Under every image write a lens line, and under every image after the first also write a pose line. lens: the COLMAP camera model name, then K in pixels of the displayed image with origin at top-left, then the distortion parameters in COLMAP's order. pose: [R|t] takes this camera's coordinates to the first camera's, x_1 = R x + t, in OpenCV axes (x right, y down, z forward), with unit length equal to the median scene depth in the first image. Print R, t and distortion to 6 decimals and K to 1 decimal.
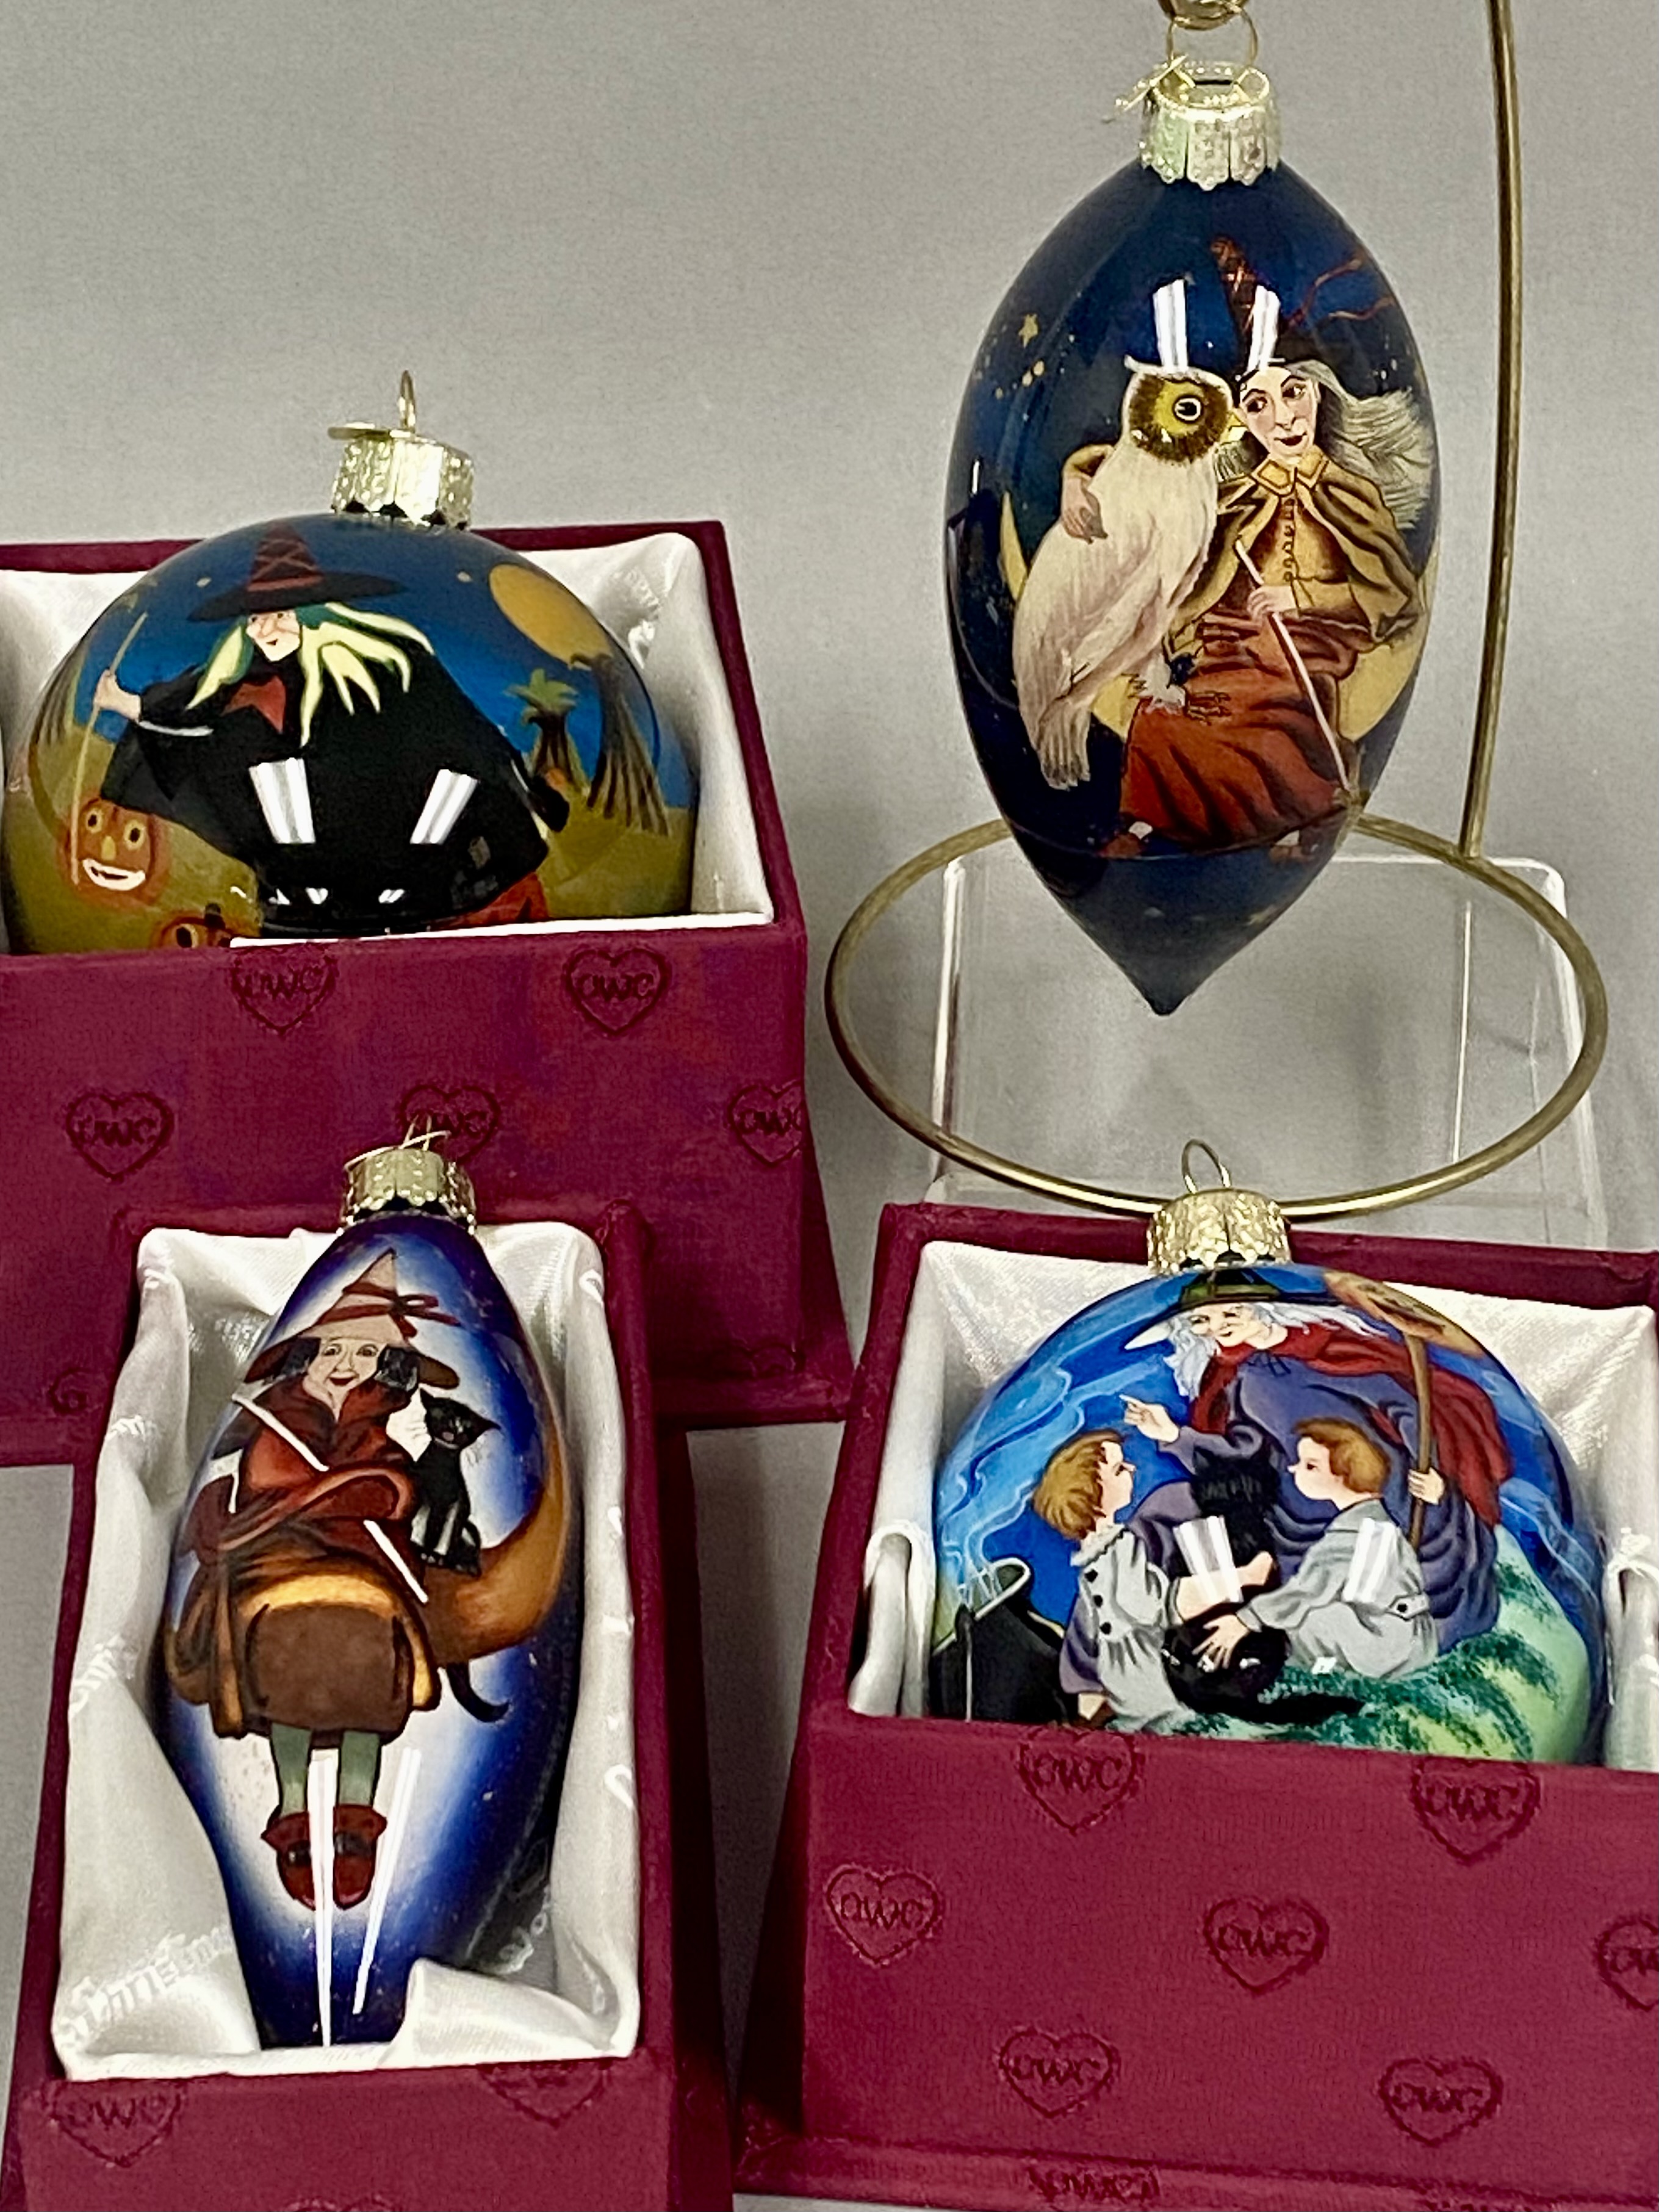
lens RADIAL K [[4641.4, 0, 829.5], [0, 4641.4, 1106.0], [0, 0, 1]] dist [-0.040837, -0.068369]
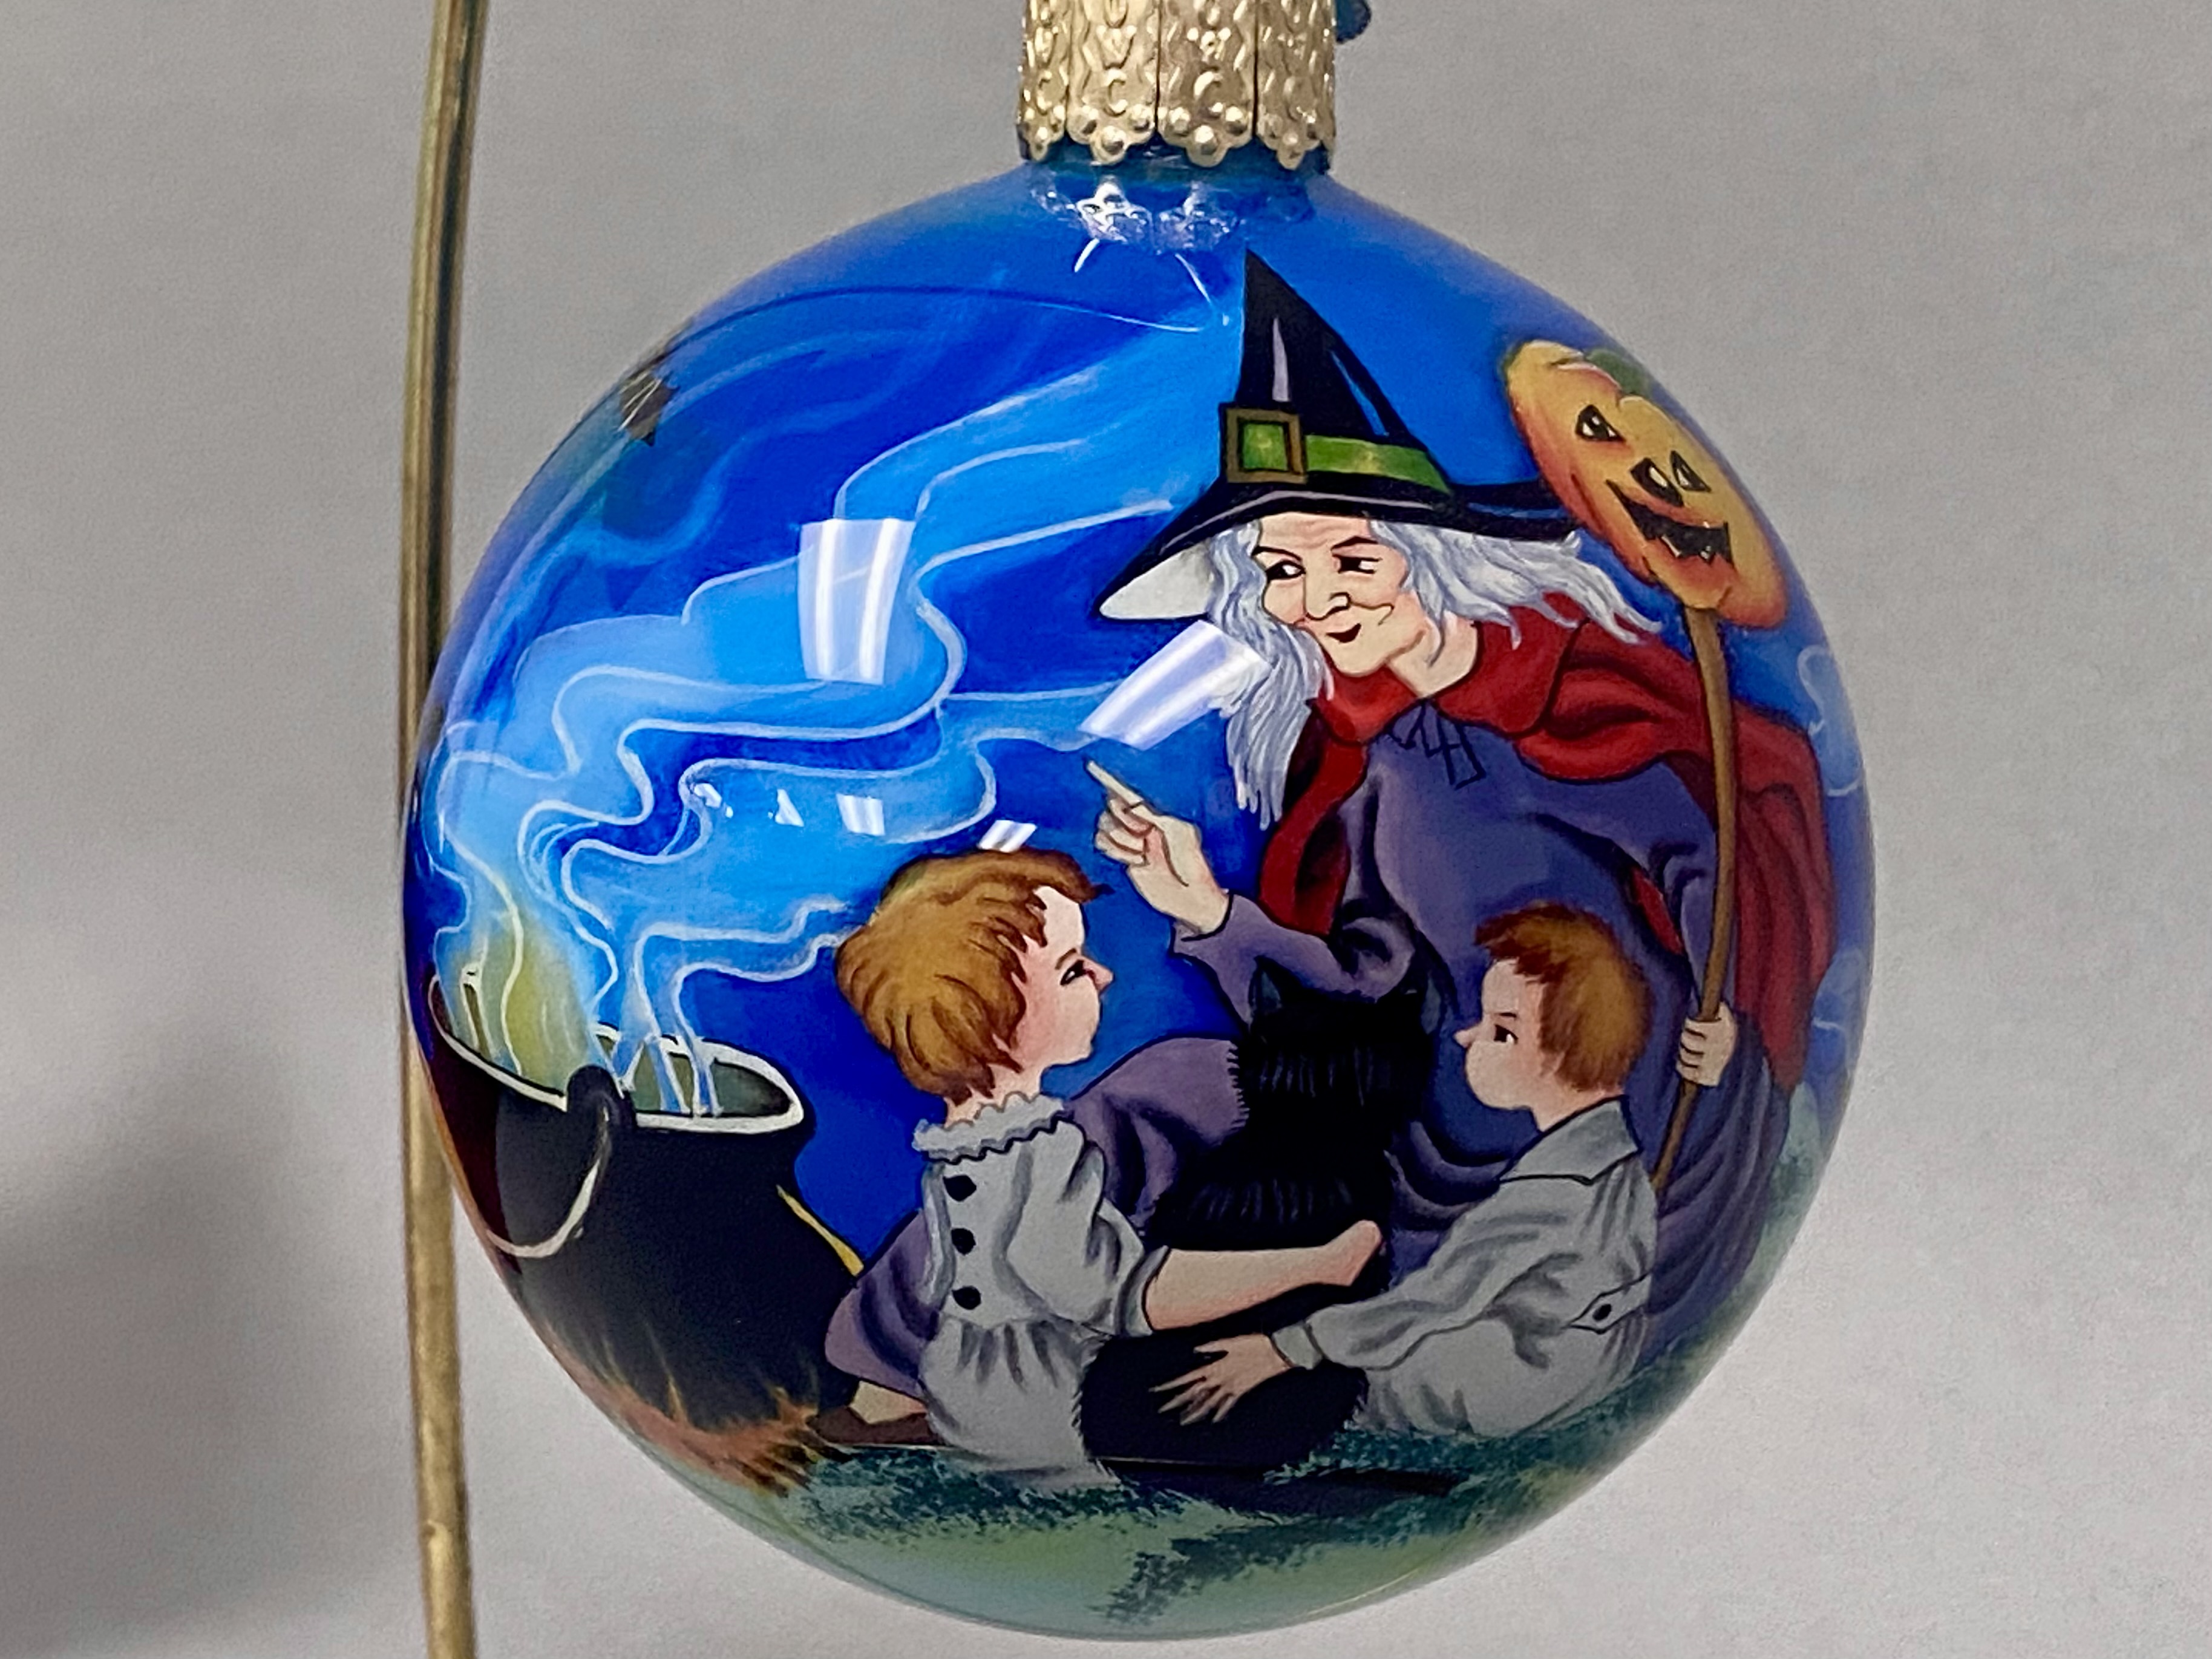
lens RADIAL K [[4285.8, 0, 1106.0], [0, 4285.8, 829.5], [0, 0, 1]] dist [0.601053, 0.014611]
pose [[0.930804, 0.070334, 0.358688, -0.082863], [-0.253047, 0.832123, 0.493496, -0.137403], [-0.263763, -0.550113, 0.792341, 0.749220]]
